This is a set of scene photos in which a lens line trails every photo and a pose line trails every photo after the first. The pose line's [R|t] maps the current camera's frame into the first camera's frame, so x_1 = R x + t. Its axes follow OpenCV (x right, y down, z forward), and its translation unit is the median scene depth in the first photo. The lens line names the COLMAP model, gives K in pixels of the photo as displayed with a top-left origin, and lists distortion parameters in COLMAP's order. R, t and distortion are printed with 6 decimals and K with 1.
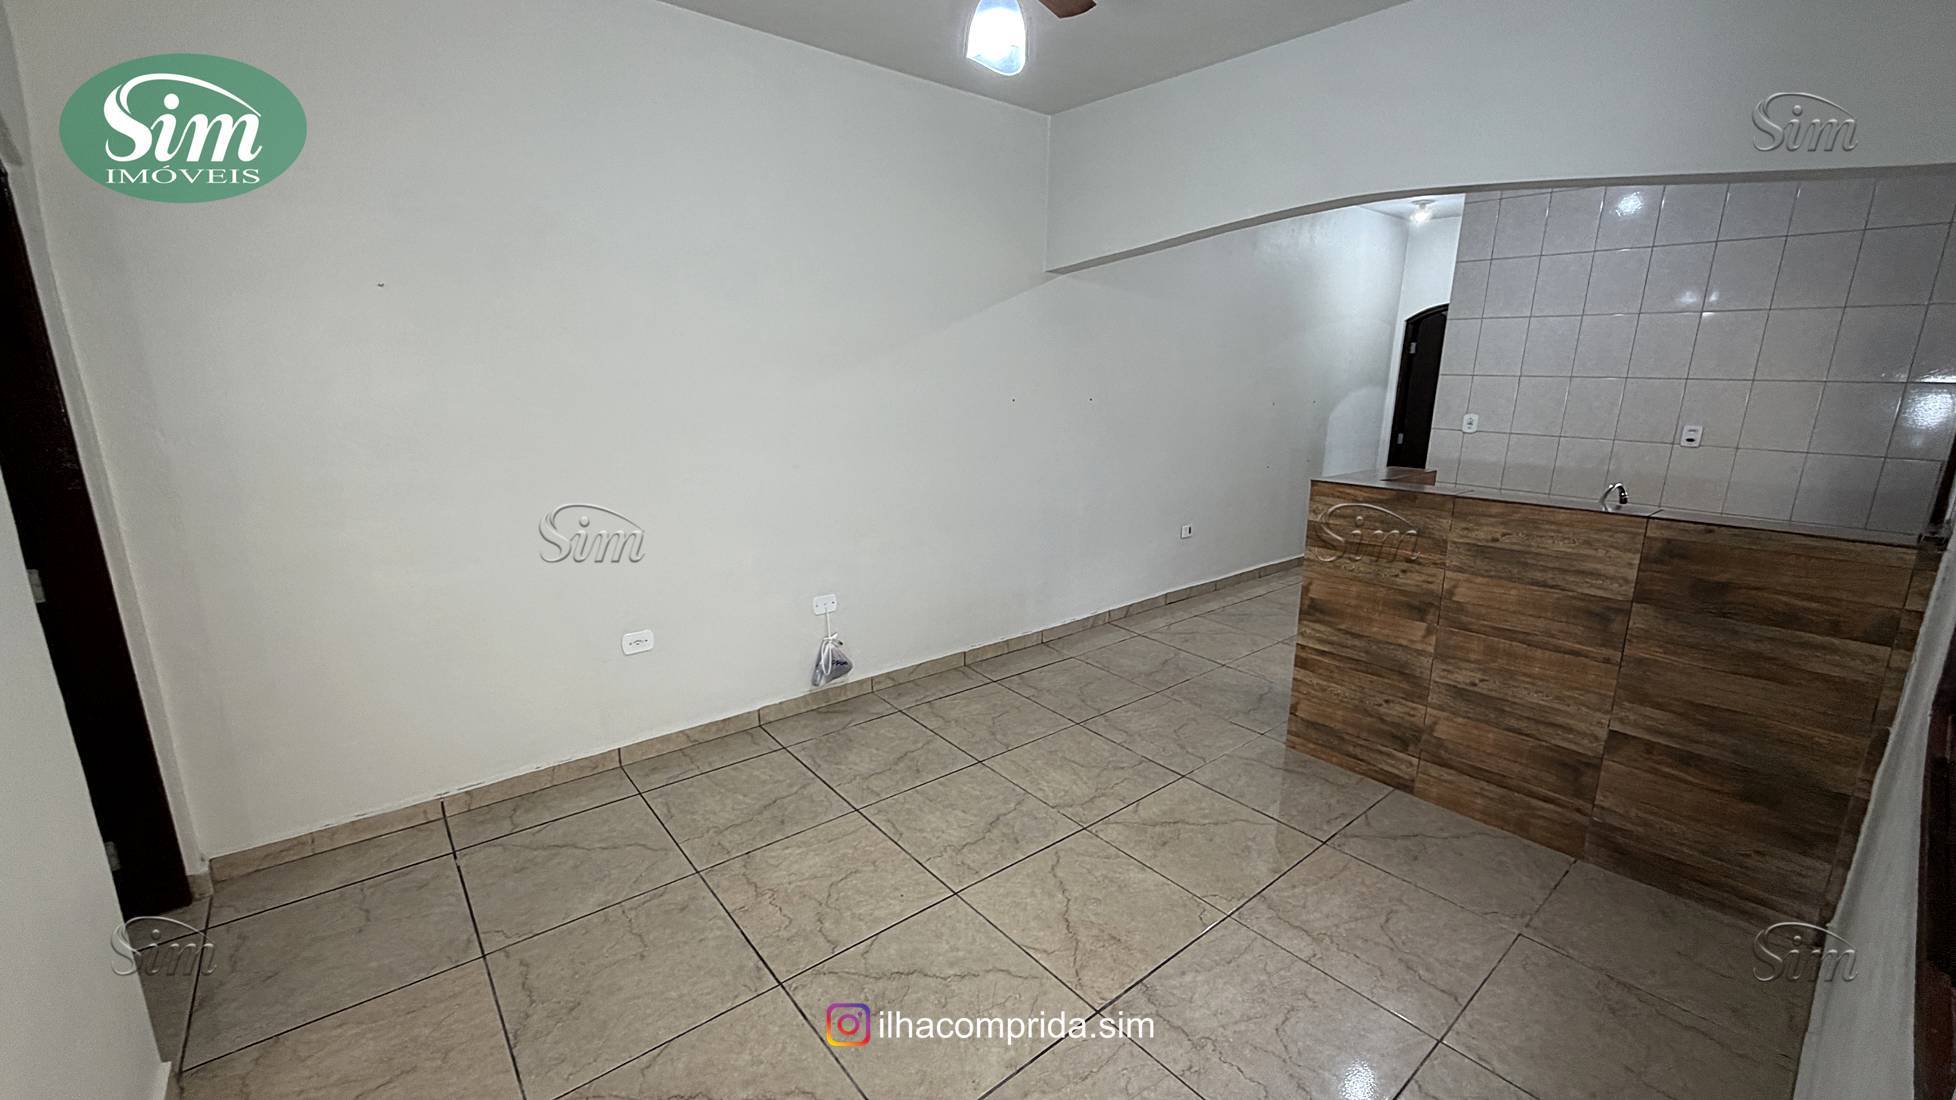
lens RADIAL K [[779.3, 0, 978.0], [0, 779.3, 550.0], [0, 0, 1]] dist [-0.000294, 0.000153]
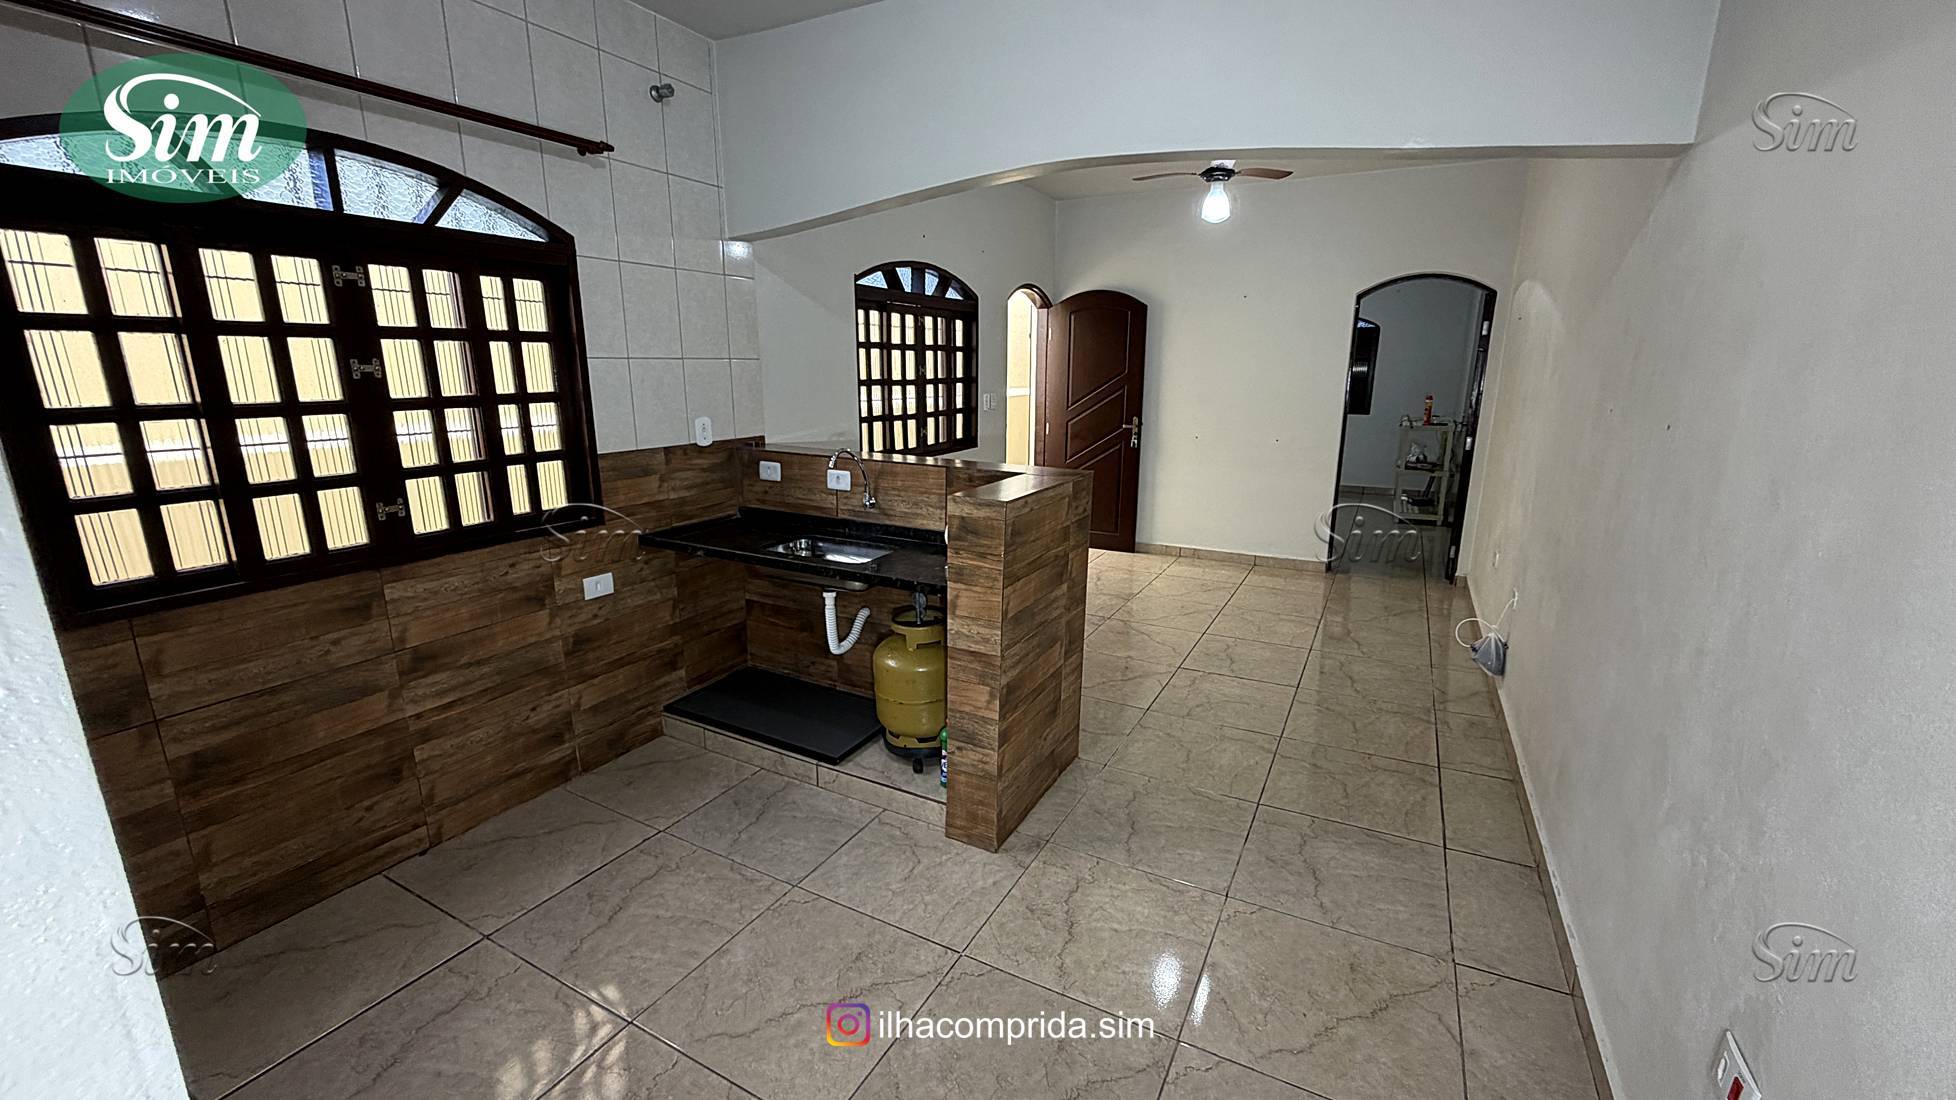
lens RADIAL K [[779.3, 0, 978.0], [0, 779.3, 550.0], [0, 0, 1]] dist [-0.000294, 0.000153]
pose [[-0.926070, 0.073299, -0.370164, 0.750939], [-0.100100, 0.898091, 0.428266, -0.325001], [0.363833, 0.433658, -0.824358, 1.454923]]
